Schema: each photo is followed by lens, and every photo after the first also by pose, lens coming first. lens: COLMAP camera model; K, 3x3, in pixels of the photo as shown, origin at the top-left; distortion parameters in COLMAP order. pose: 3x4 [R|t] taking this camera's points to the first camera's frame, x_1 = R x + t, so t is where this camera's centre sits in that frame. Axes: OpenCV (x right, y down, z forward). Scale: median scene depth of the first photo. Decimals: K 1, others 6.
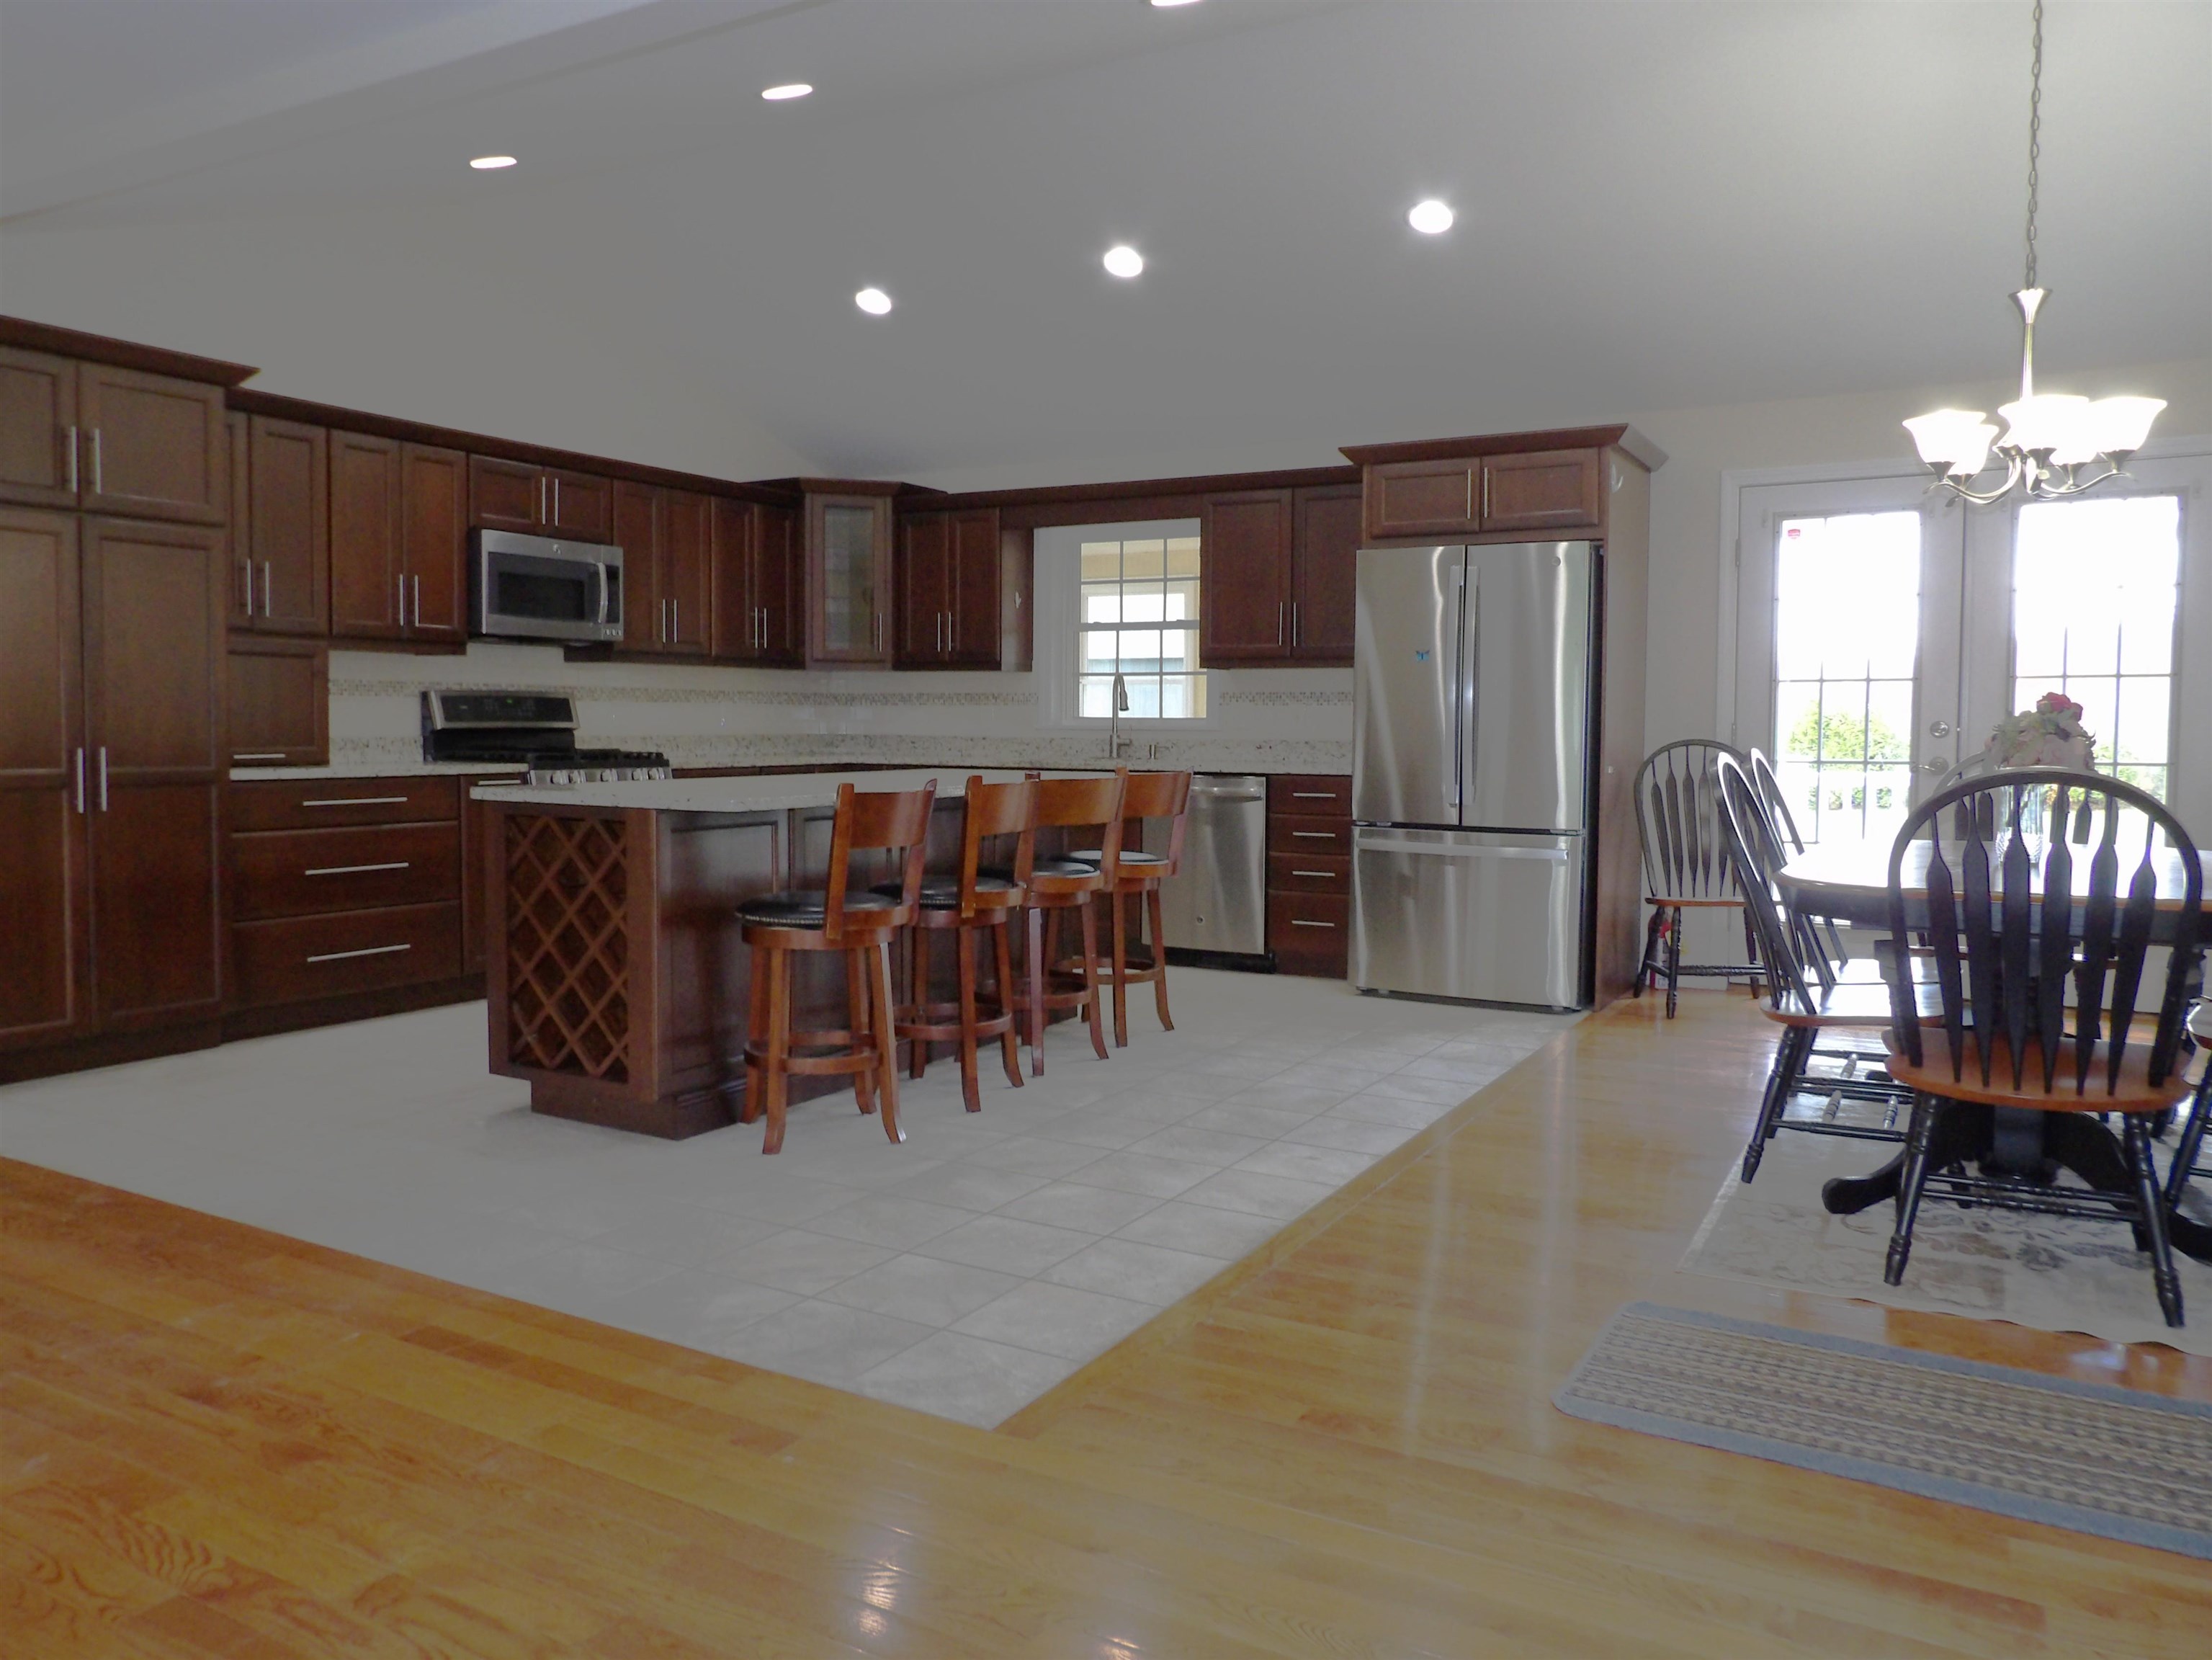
lens RADIAL K [[1598.8, 0, 1107.7], [0, 1598.8, 797.7], [0, 0, 1]] dist [-0.014455, 0.004930]
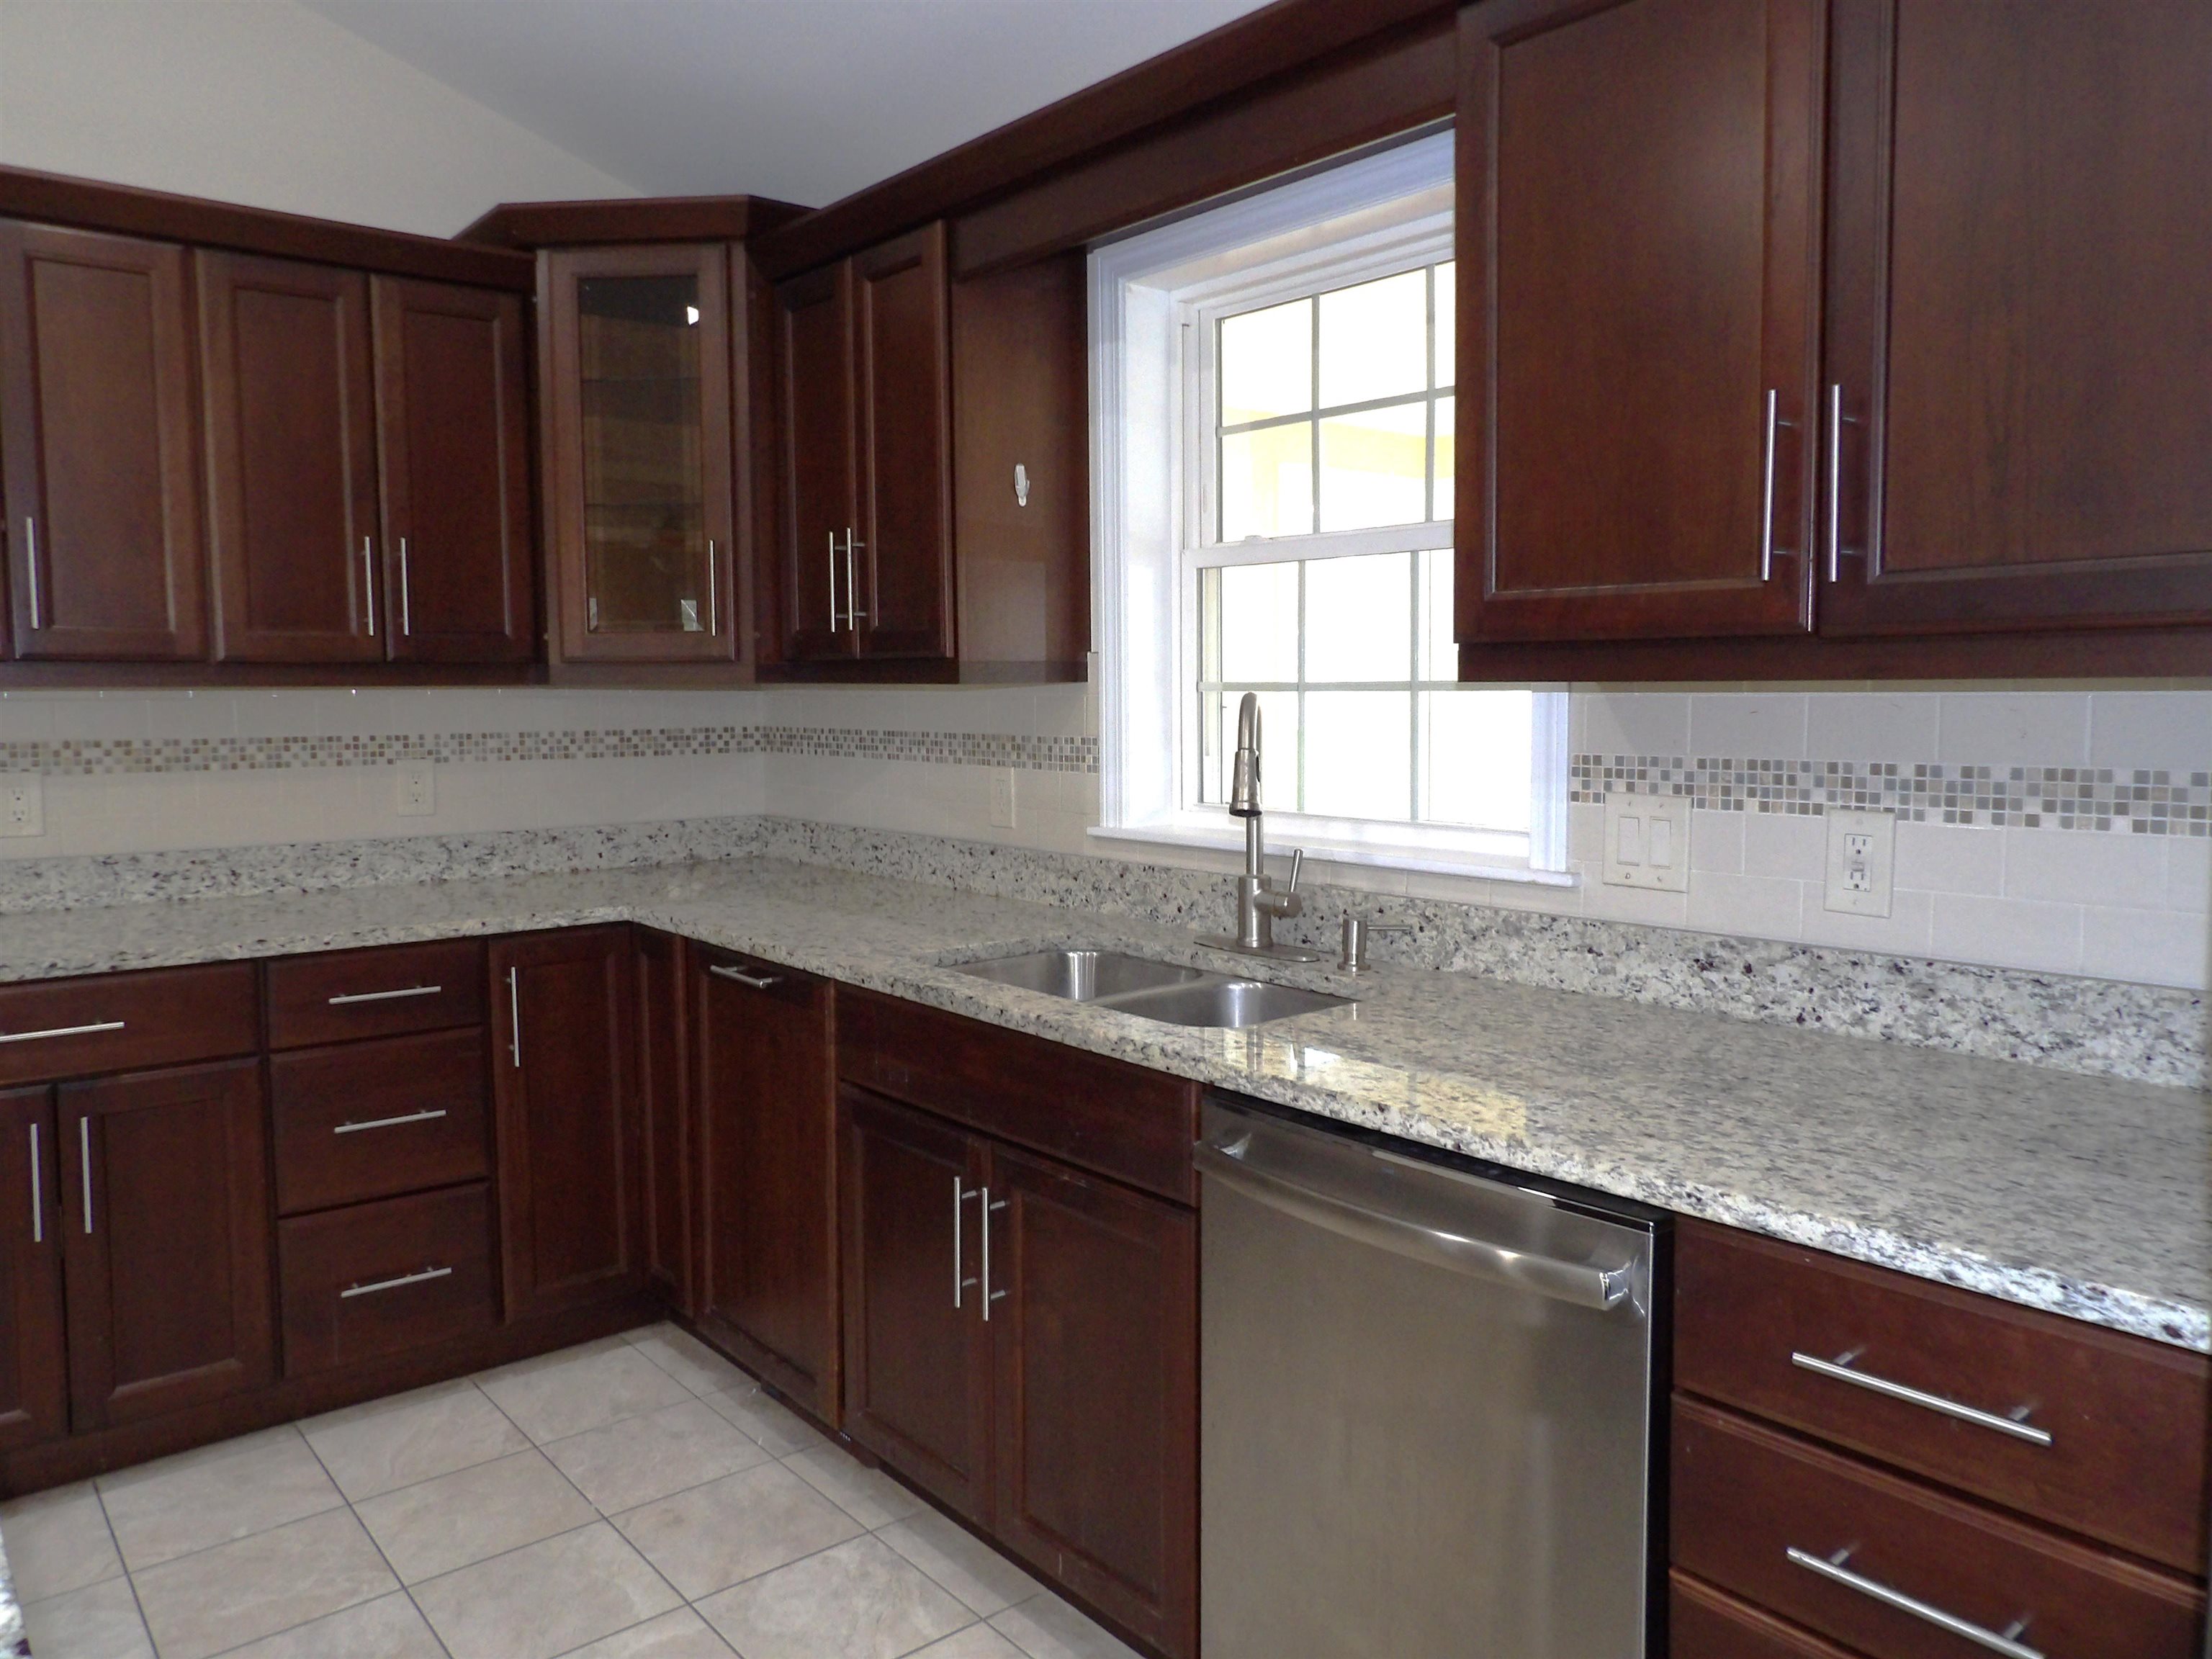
lens RADIAL K [[1579.0, 0, 1100.3], [0, 1579.0, 794.0], [0, 0, 1]] dist [-0.039810, 0.033557]
pose [[0.933044, 0.013438, -0.359512, 0.112599], [-0.006820, 0.999783, 0.019671, -0.077514], [0.359699, -0.015902, 0.932933, 0.855232]]
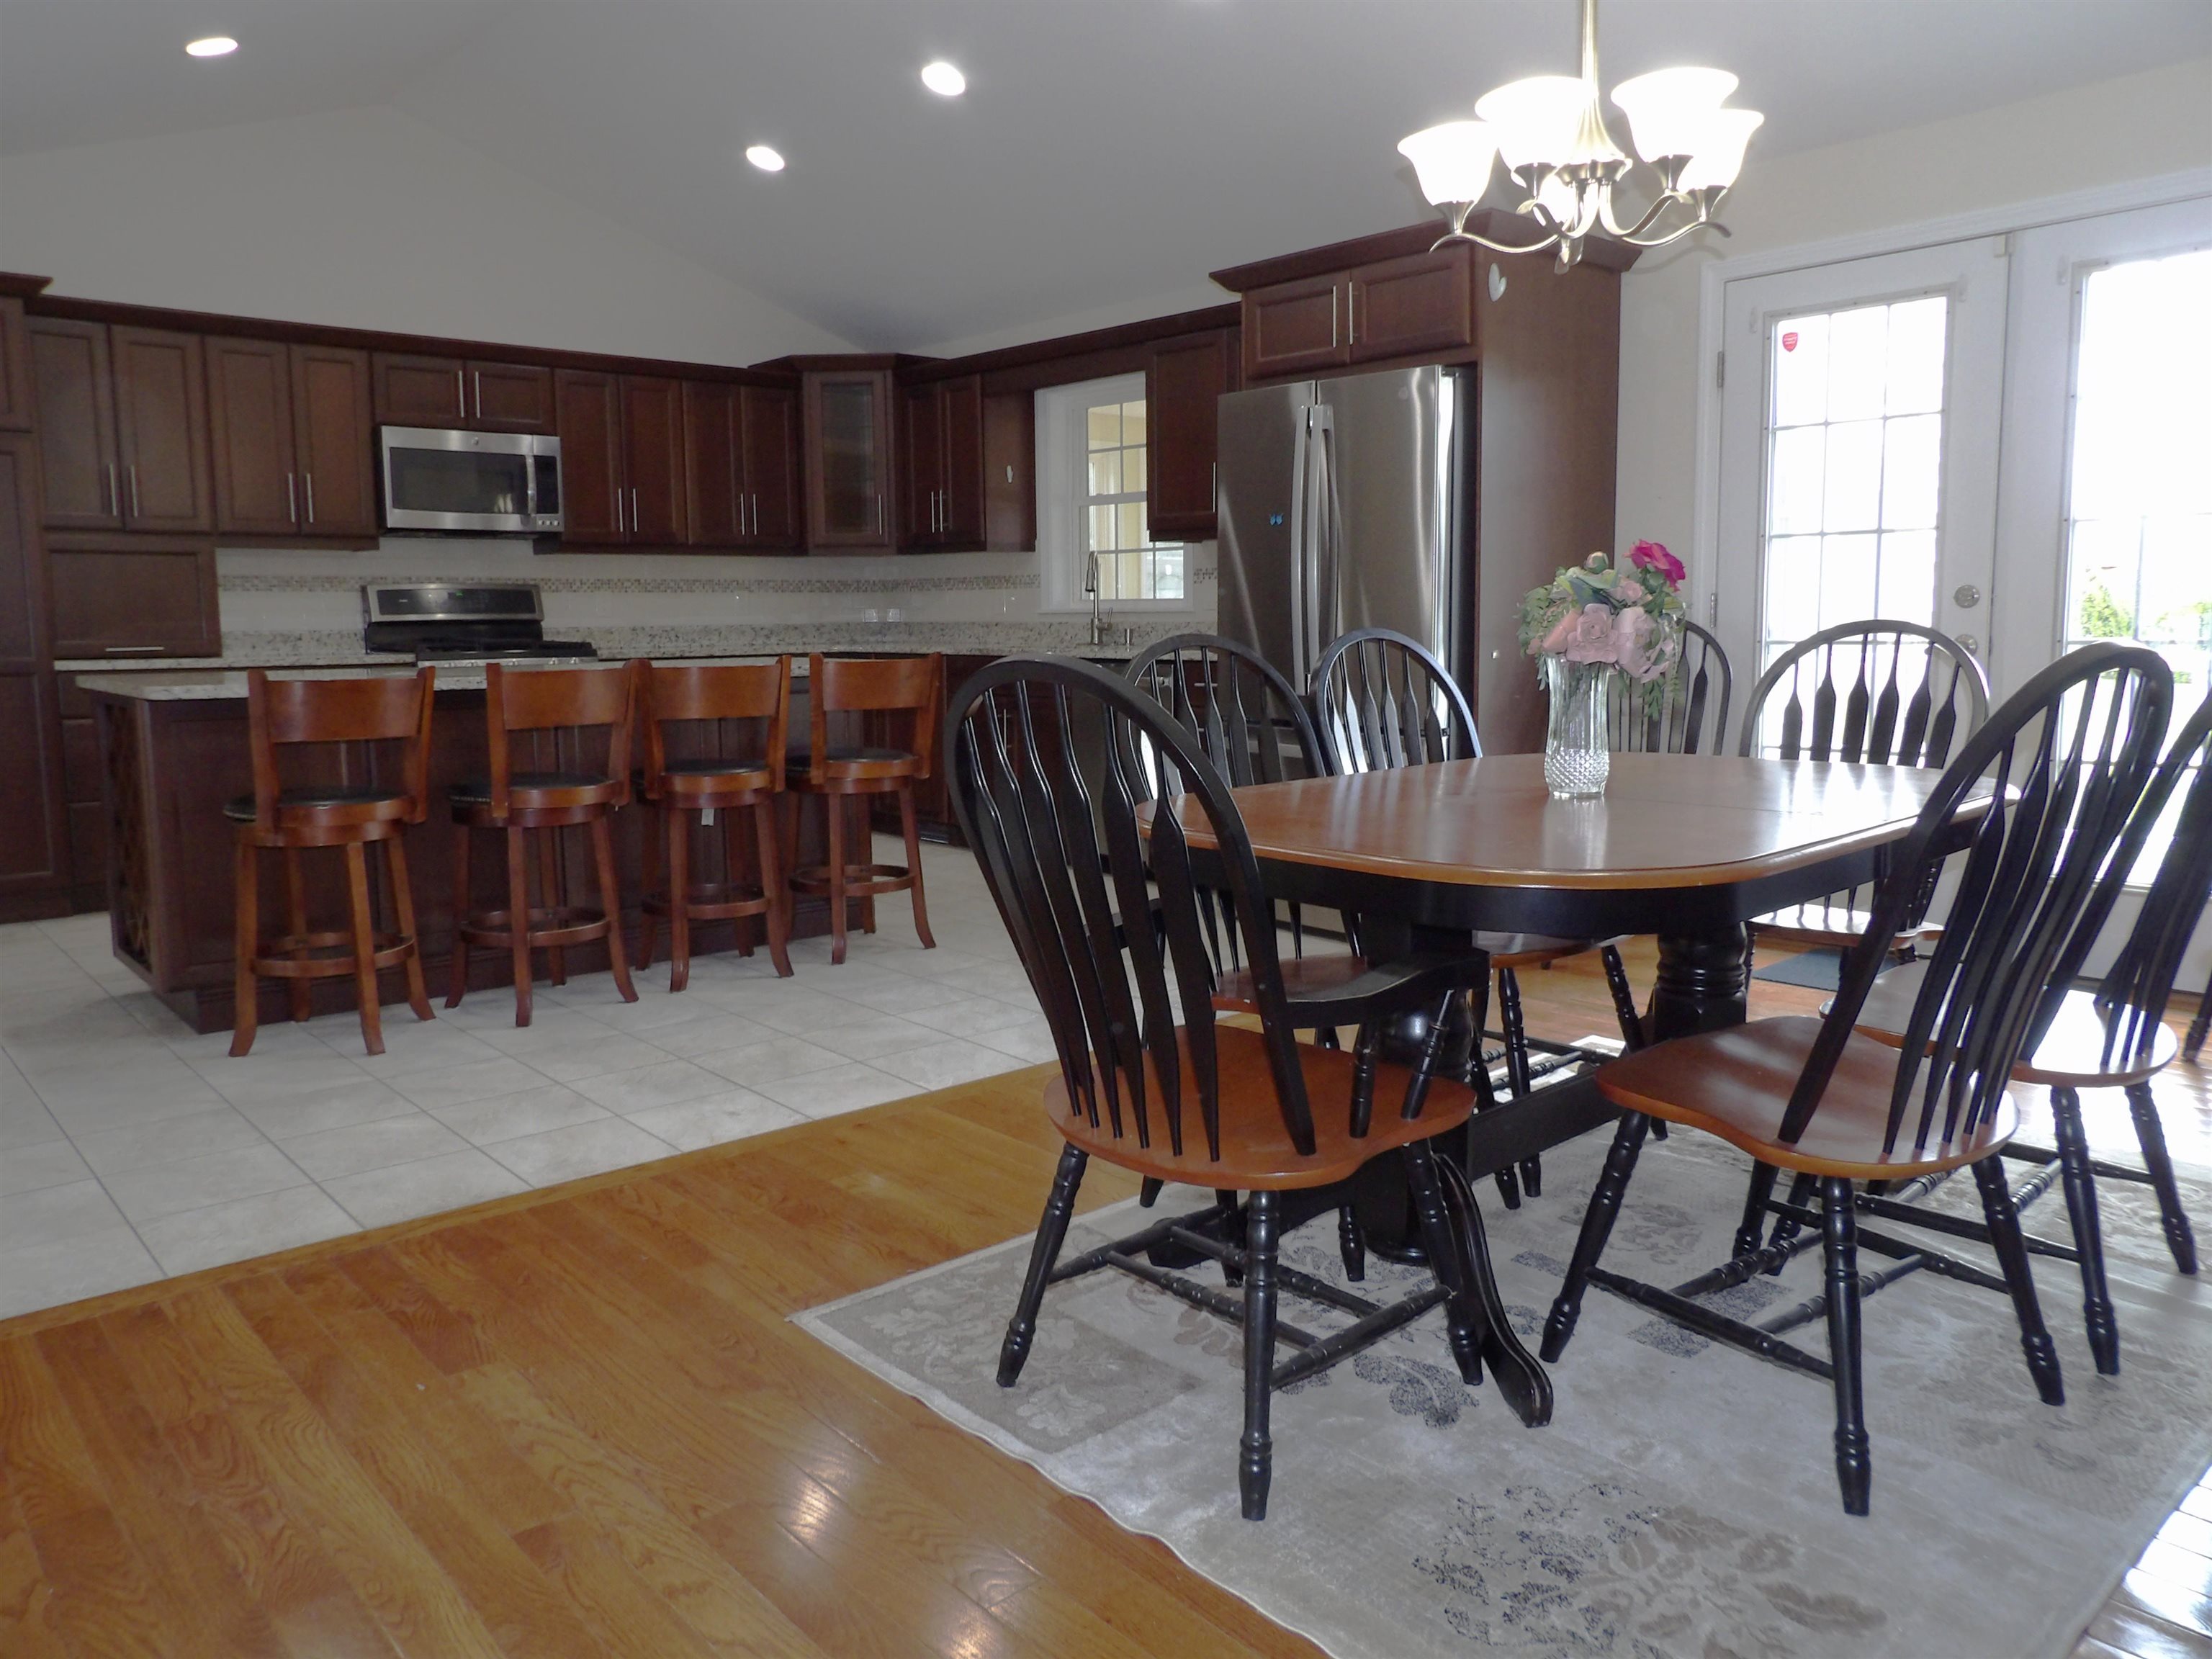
lens RADIAL K [[1579.0, 0, 1100.3], [0, 1579.0, 794.0], [0, 0, 1]] dist [-0.039810, 0.033557]
pose [[0.944929, 0.023403, -0.326437, 0.375104], [-0.001726, 0.997783, 0.066536, 0.000612], [0.327270, -0.062308, 0.942874, 0.184209]]
